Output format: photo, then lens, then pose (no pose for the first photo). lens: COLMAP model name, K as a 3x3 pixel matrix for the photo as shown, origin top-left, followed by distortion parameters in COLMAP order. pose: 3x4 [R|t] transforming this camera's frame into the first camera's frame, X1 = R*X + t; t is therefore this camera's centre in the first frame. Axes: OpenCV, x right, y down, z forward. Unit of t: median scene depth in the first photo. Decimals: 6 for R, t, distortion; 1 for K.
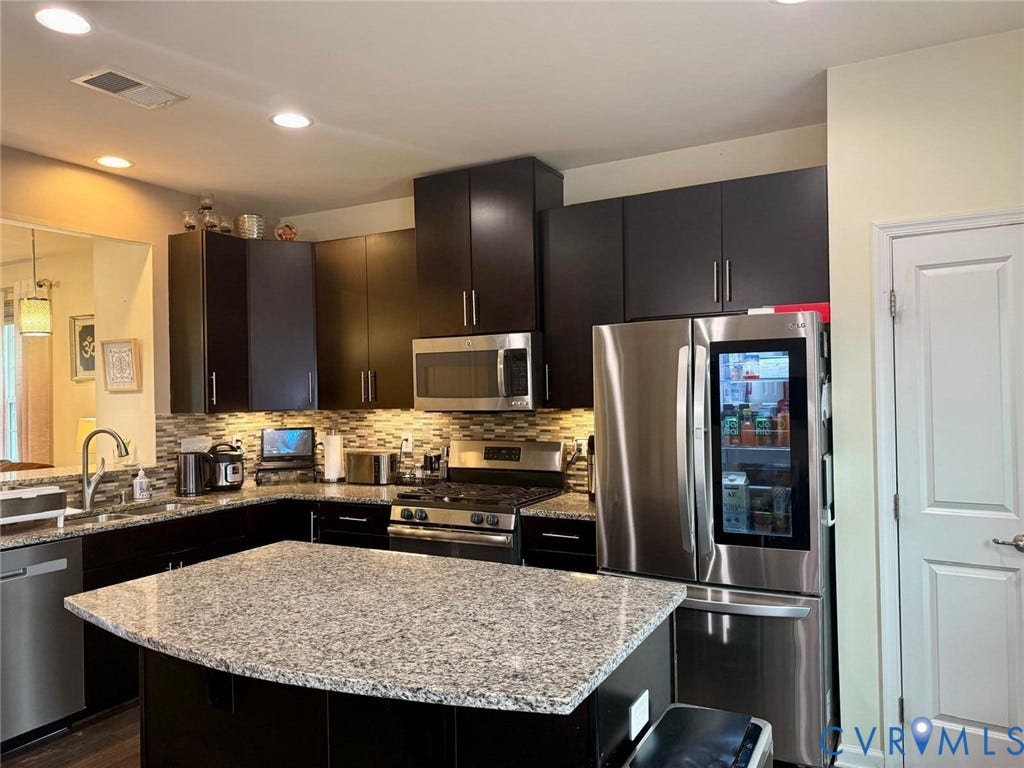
lens RADIAL K [[732.3, 0, 513.4], [0, 732.3, 390.6], [0, 0, 1]] dist [0.030492, -0.056922]
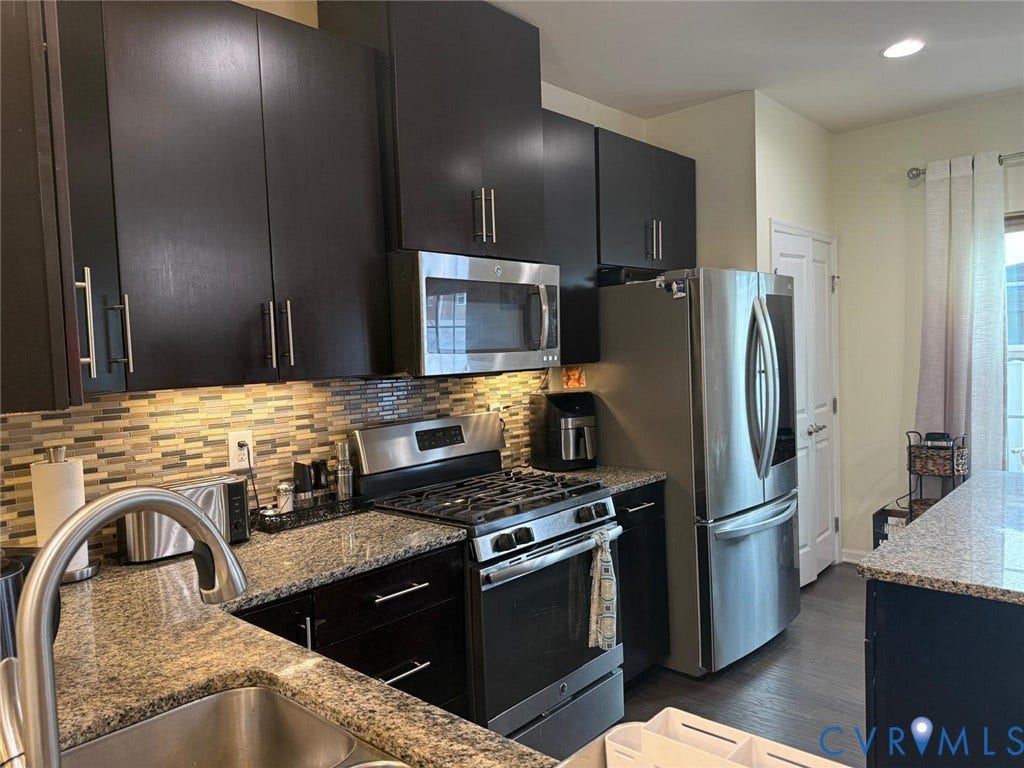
lens RADIAL K [[732.3, 0, 511.8], [0, 732.3, 387.8], [0, 0, 1]] dist [0.030492, -0.056922]
pose [[0.205059, -0.040407, 0.977915, -0.714302], [0.031060, 0.998913, 0.034762, 0.019540], [-0.978257, 0.023246, 0.206091, 0.848761]]
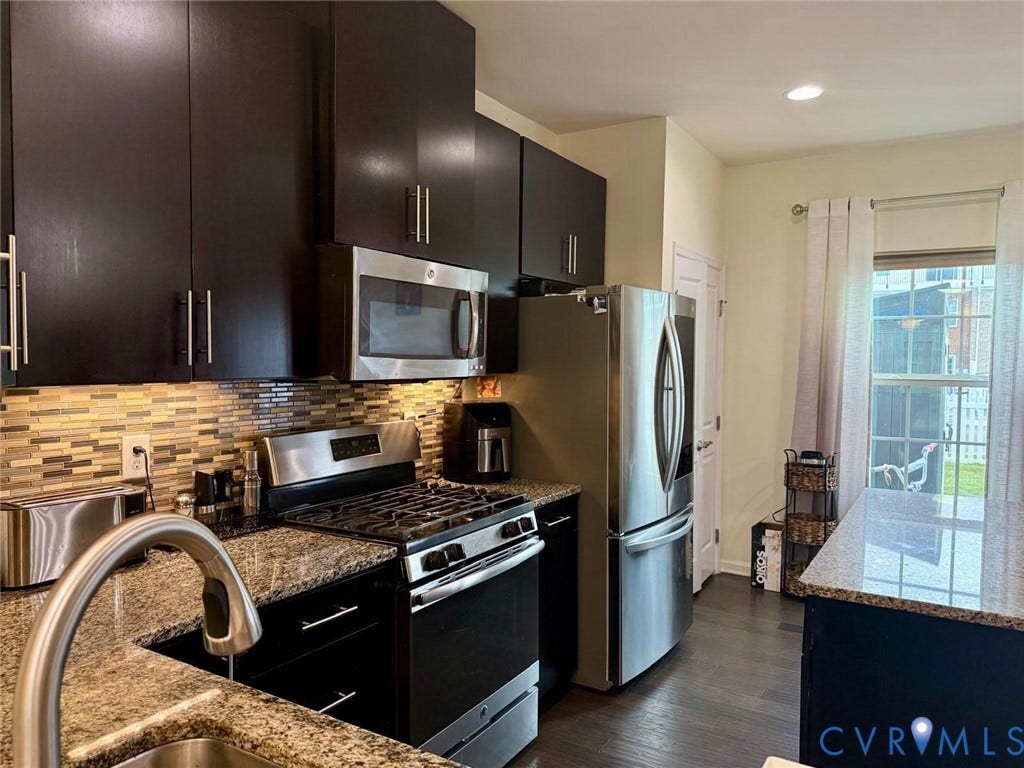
lens RADIAL K [[732.3, 0, 523.3], [0, 732.3, 384.8], [0, 0, 1]] dist [0.030492, -0.056922]
pose [[0.010010, -0.020726, 0.999735, -0.698345], [-0.012289, 0.999707, 0.020848, 0.018276], [-0.999874, -0.012494, 0.009752, 0.908038]]
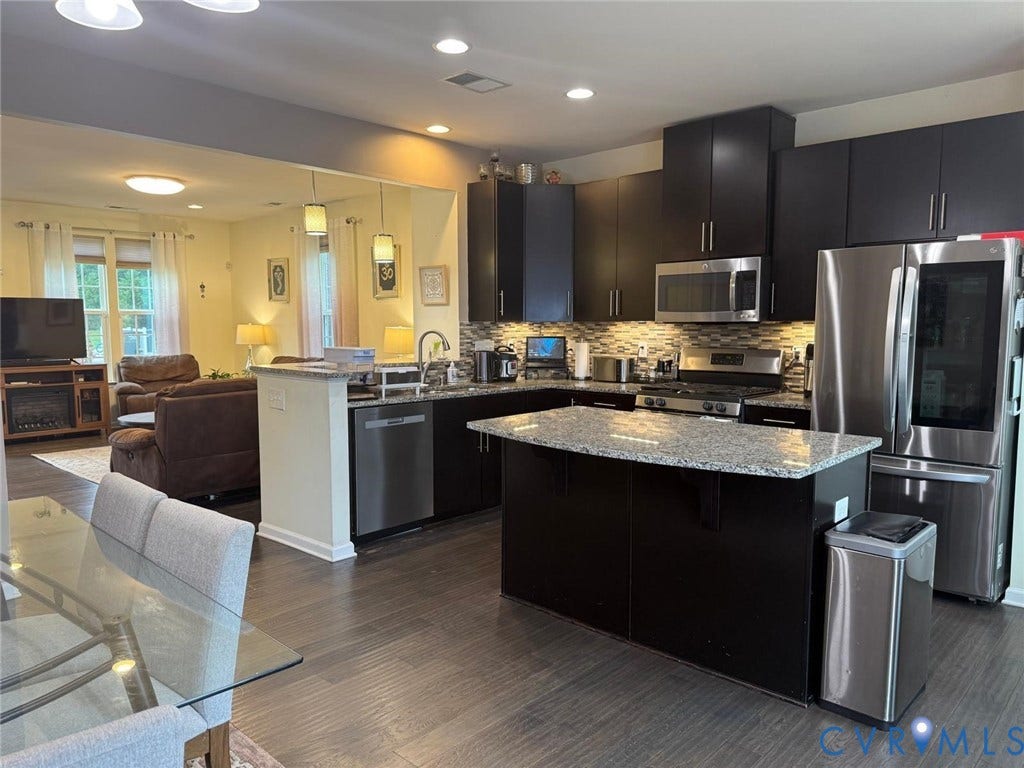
lens RADIAL K [[732.3, 0, 499.4], [0, 732.3, 404.5], [0, 0, 1]] dist [0.030492, -0.056922]
pose [[0.962150, 0.046484, -0.268527, -0.051311], [-0.015055, 0.992907, 0.117937, 0.024799], [0.272105, -0.109430, 0.956025, -0.290029]]
